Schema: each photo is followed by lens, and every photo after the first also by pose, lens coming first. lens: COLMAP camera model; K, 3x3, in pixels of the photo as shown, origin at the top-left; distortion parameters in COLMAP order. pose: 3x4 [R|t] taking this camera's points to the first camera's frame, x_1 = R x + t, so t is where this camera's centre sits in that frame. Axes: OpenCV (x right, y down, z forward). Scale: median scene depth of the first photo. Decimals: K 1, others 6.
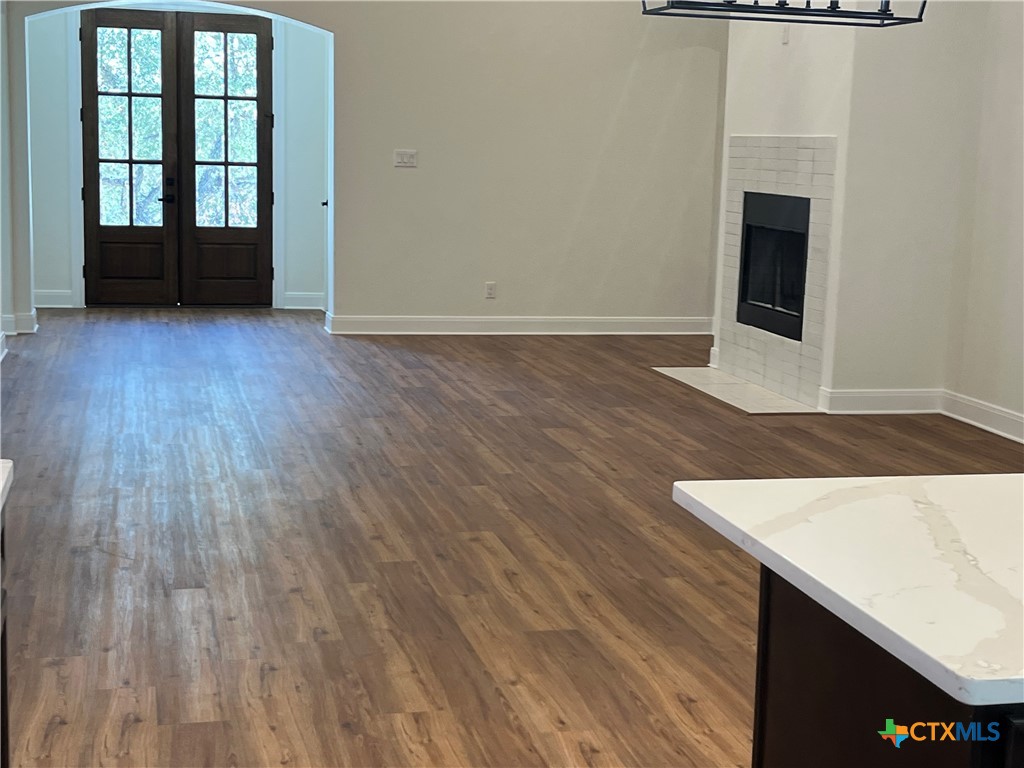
lens RADIAL K [[1551.5, 0, 512.5], [0, 1551.5, 381.8], [0, 0, 1]] dist [-0.019989, 0.000000]
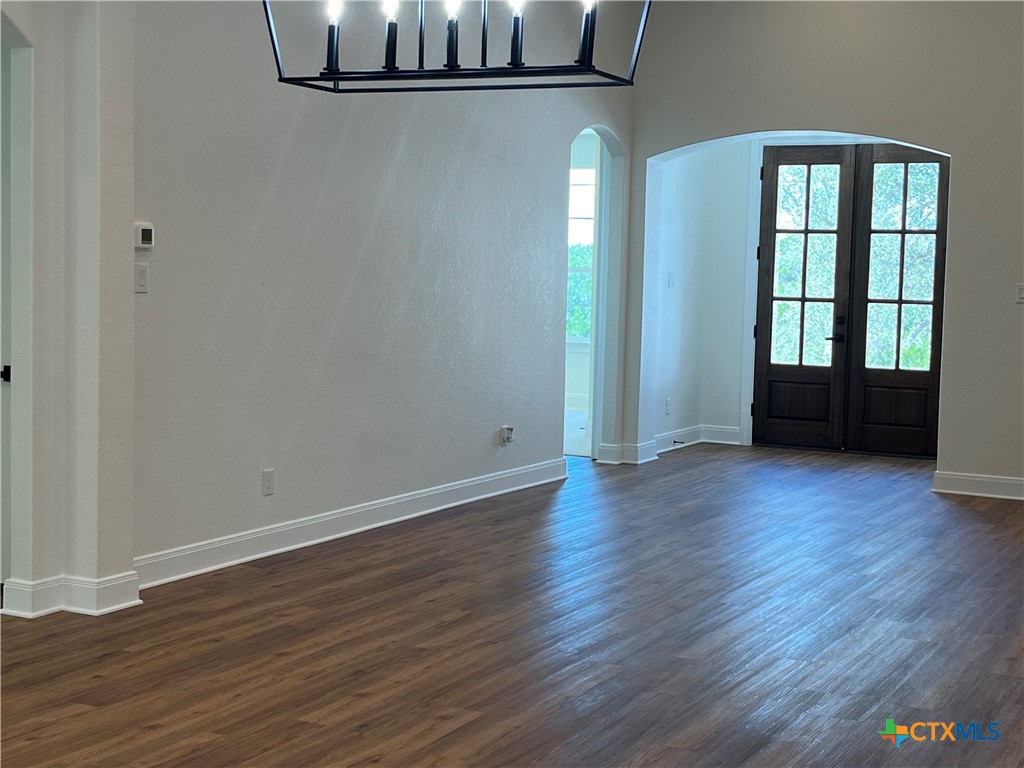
lens RADIAL K [[1551.5, 0, 512.1], [0, 1551.5, 386.9], [0, 0, 1]] dist [-0.019989, 0.000000]
pose [[0.744245, 0.037379, -0.666860, 0.267927], [-0.101036, 0.993244, -0.057087, -0.013493], [0.660221, 0.109864, 0.742993, 0.160927]]
